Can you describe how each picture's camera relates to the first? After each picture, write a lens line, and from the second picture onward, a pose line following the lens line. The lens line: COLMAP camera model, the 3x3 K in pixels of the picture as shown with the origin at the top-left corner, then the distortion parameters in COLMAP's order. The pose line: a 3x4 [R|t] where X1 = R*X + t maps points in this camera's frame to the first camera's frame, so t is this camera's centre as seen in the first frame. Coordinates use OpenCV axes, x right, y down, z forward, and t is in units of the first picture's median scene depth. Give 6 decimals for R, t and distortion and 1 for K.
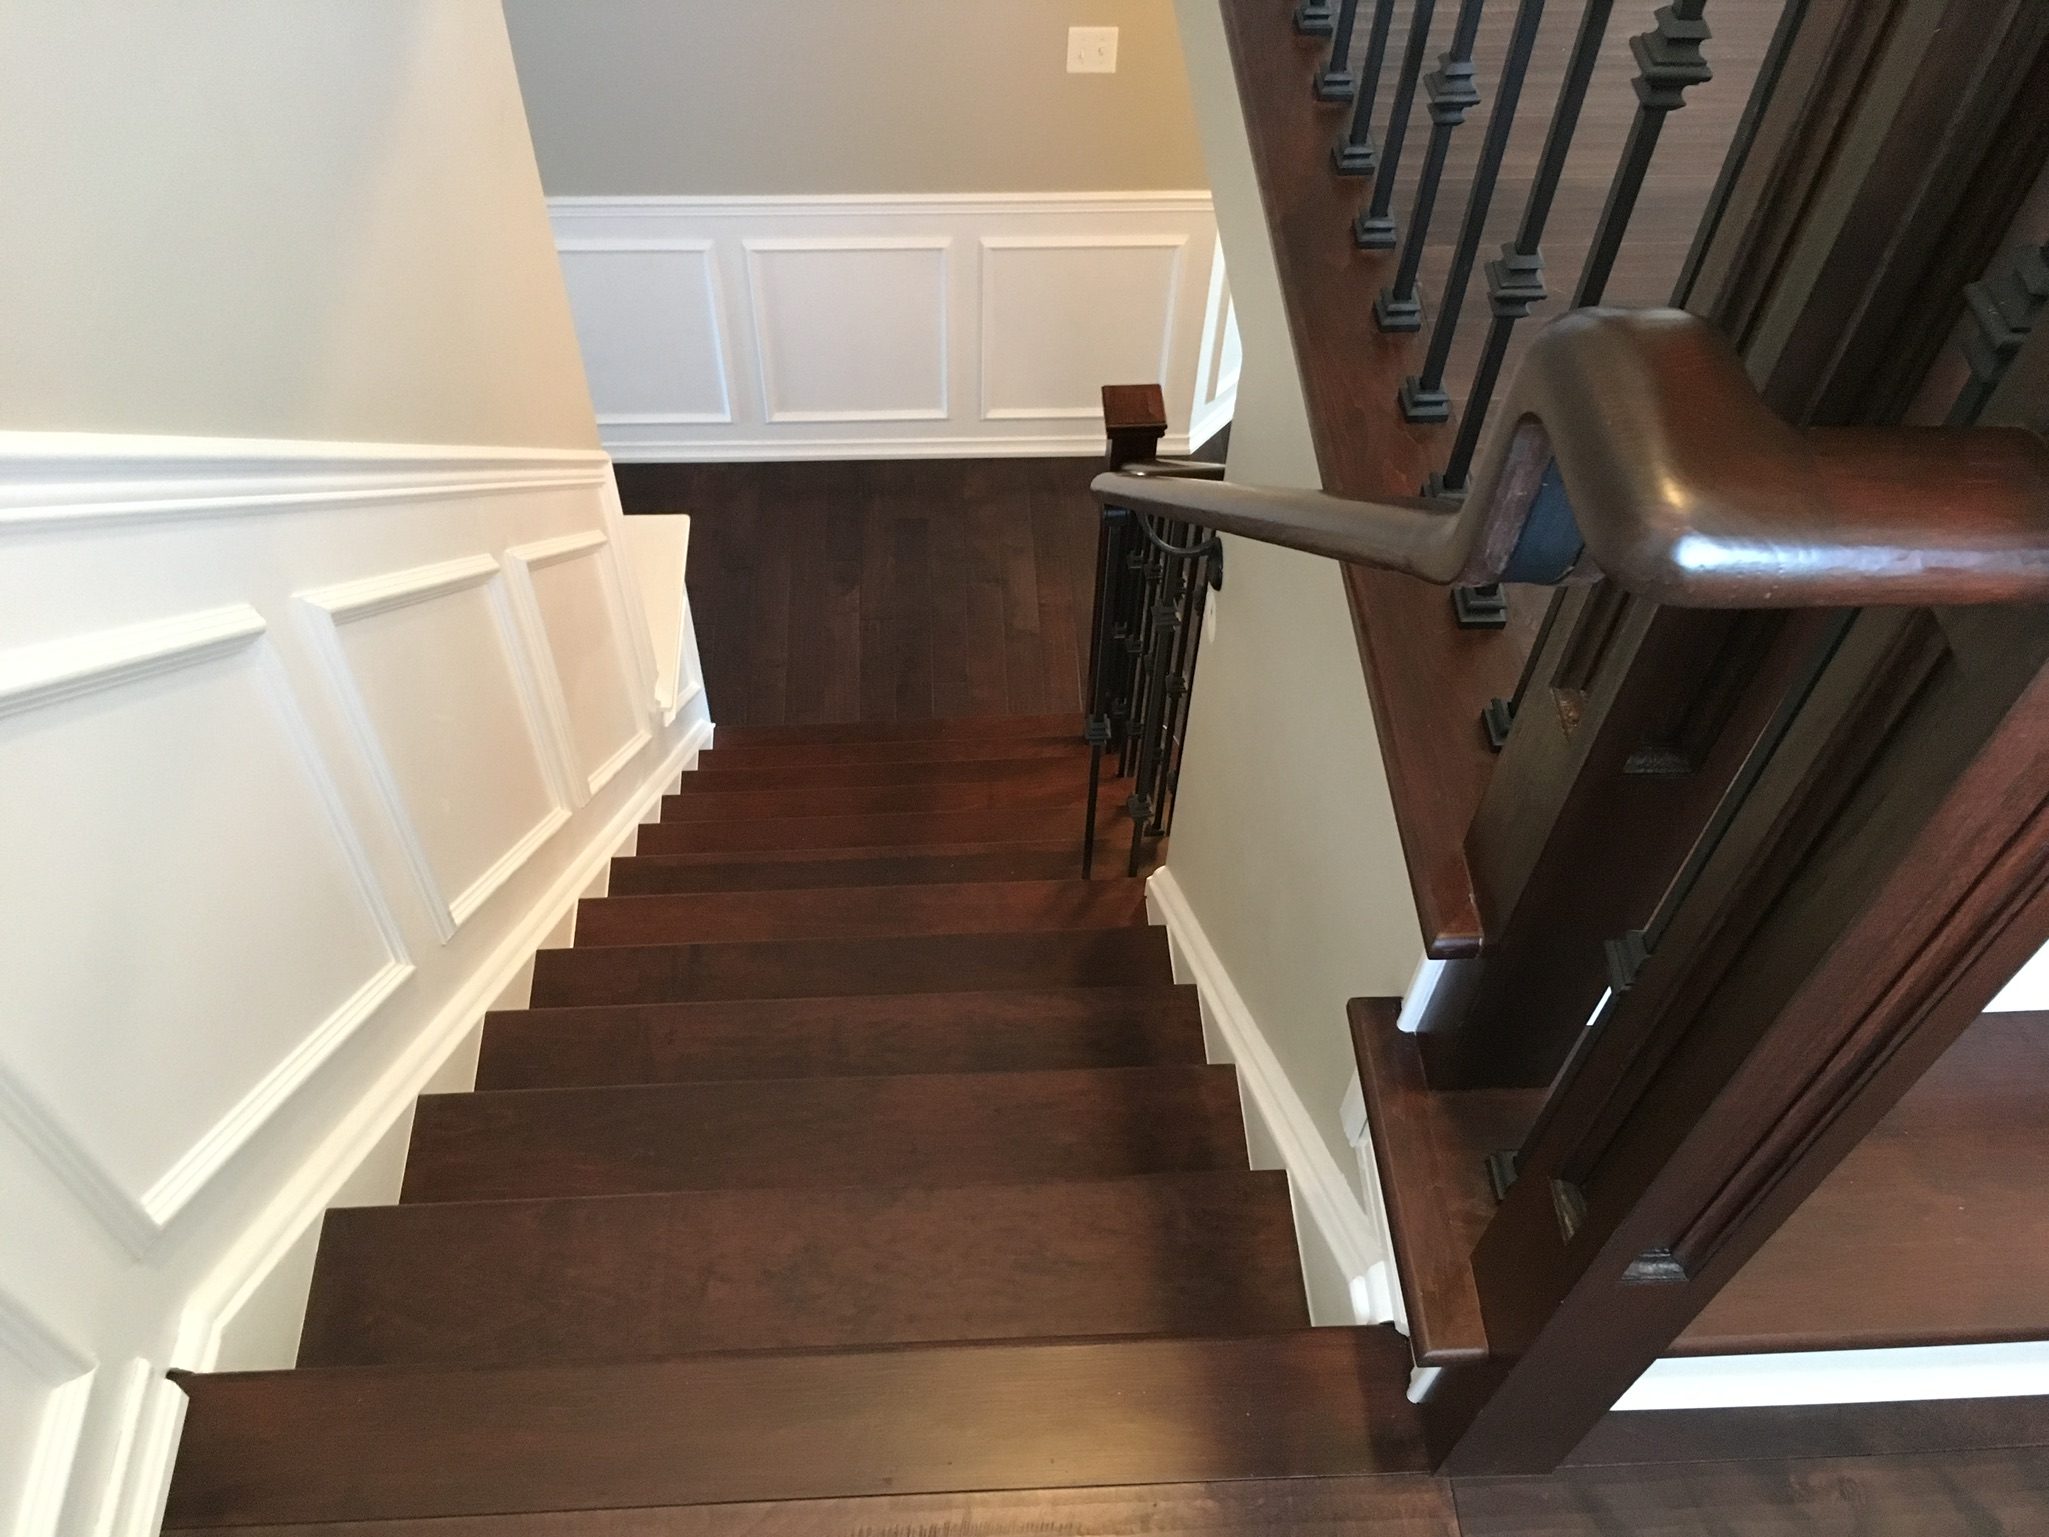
lens RADIAL K [[1741.6, 0, 1014.9], [0, 1741.6, 768.9], [0, 0, 1]] dist [0.079779, -0.109659]
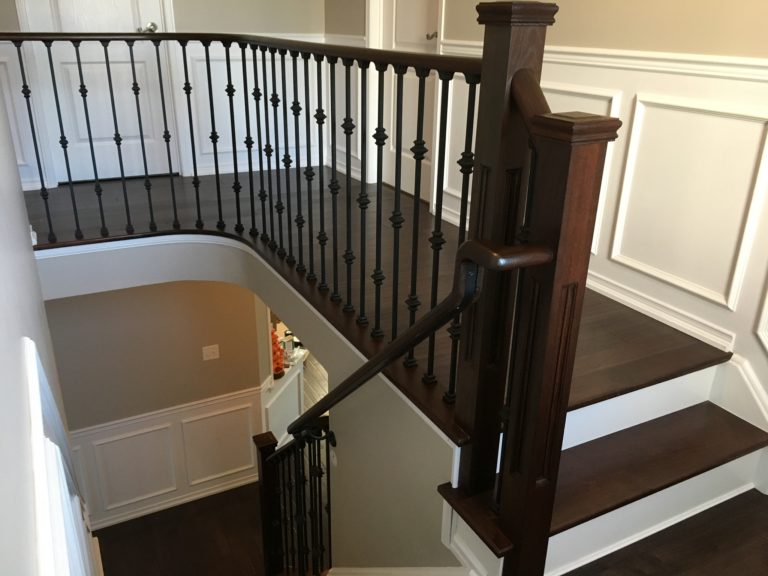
lens RADIAL K [[652.8, 0, 380.1], [0, 652.8, 290.8], [0, 0, 1]] dist [0.079779, -0.109659]
pose [[0.907311, -0.165144, 0.386670, -0.177697], [0.335522, 0.838614, -0.429128, 0.158285], [-0.253399, 0.519089, 0.816293, -0.139458]]
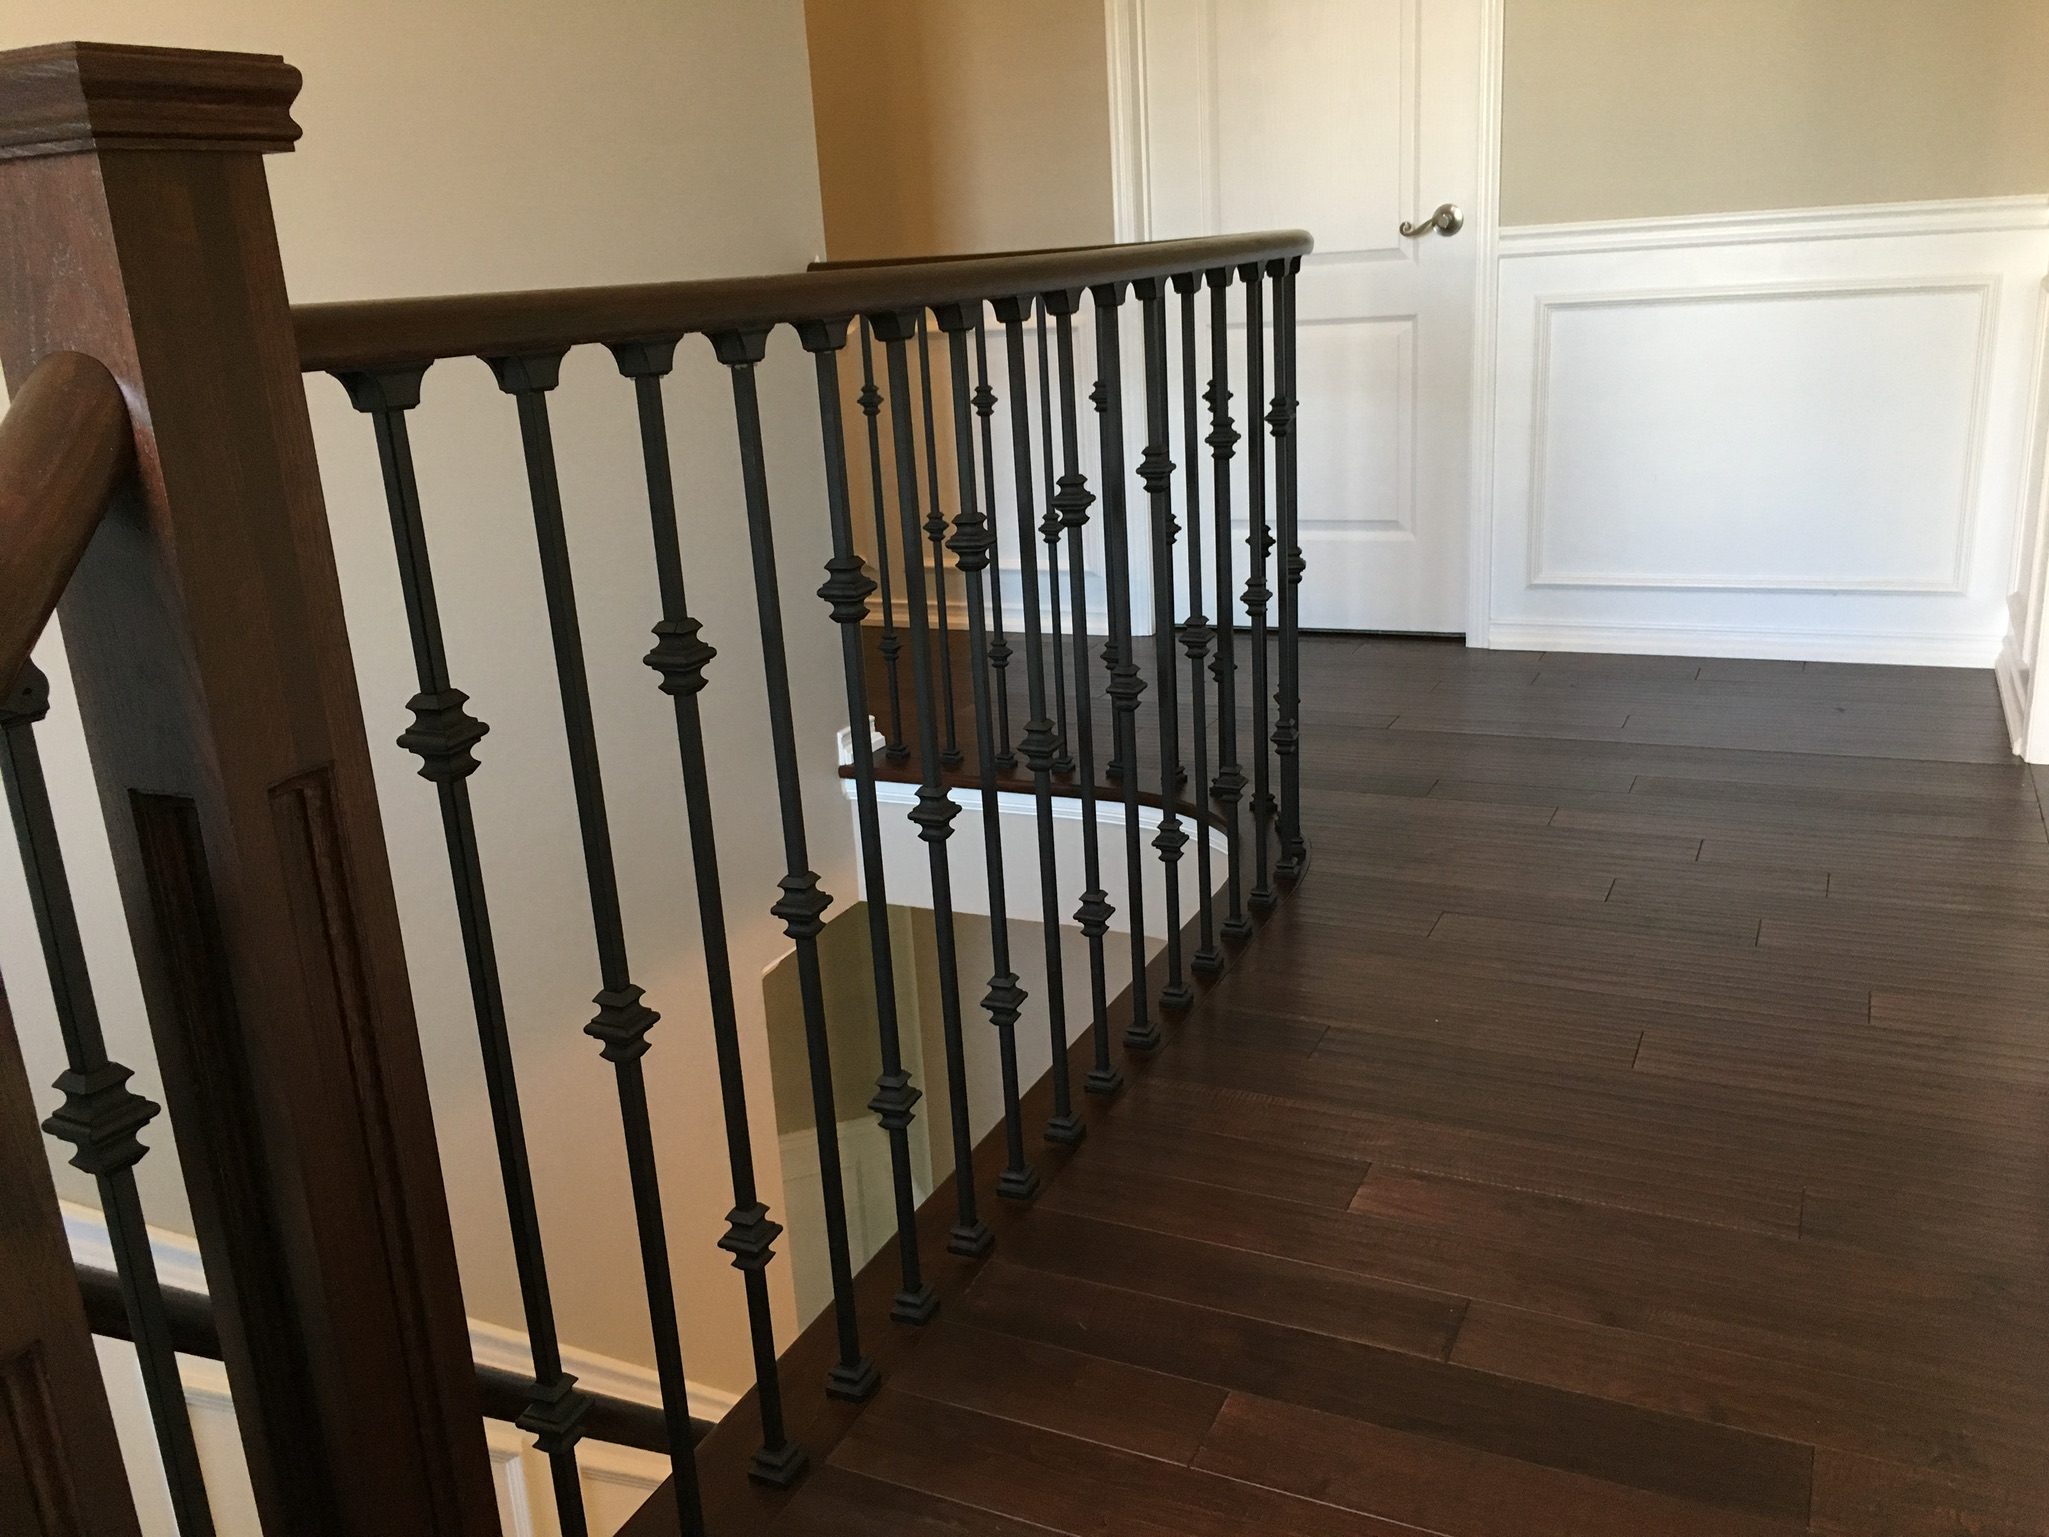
lens RADIAL K [[1741.6, 0, 1007.6], [0, 1741.6, 766.8], [0, 0, 1]] dist [0.079779, -0.109659]
pose [[0.876767, 0.062401, -0.476850, 0.401143], [-0.326826, 0.804702, -0.495619, -0.000239], [0.352796, 0.590390, 0.725931, 0.024781]]
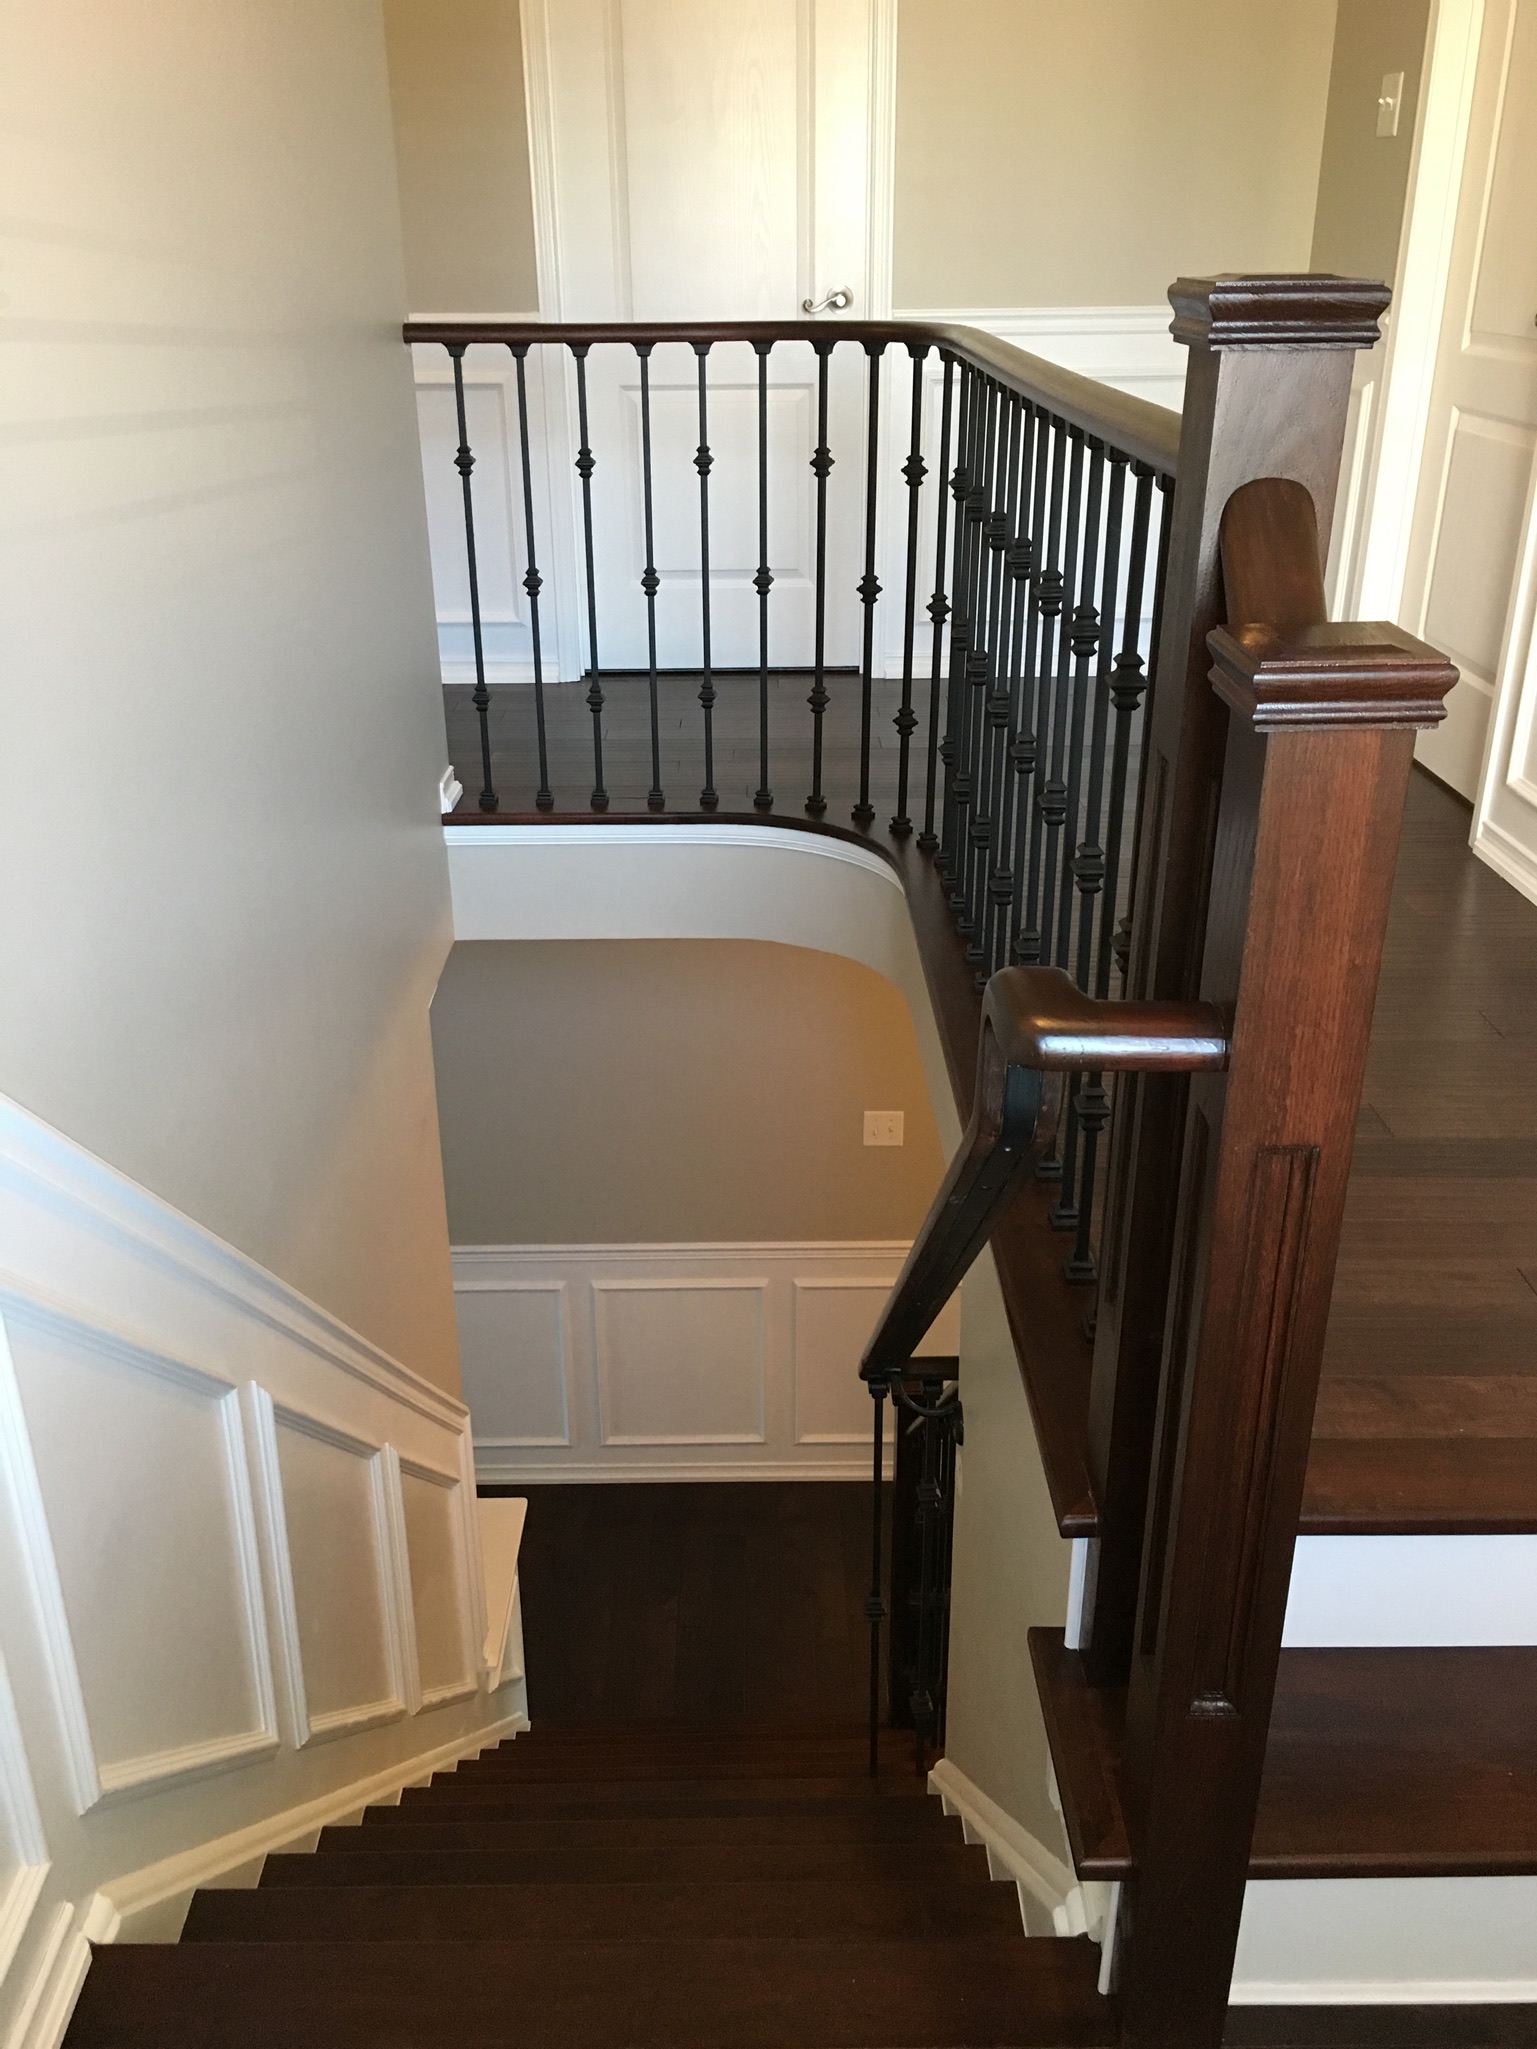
lens RADIAL K [[1741.6, 0, 761.7], [0, 1741.6, 1011.4], [0, 0, 1]] dist [0.079779, -0.109659]
pose [[0.998771, -0.007933, -0.048931, 0.029053], [-0.016703, 0.875523, -0.482887, 0.170881], [0.046671, 0.483111, 0.874315, -0.172680]]
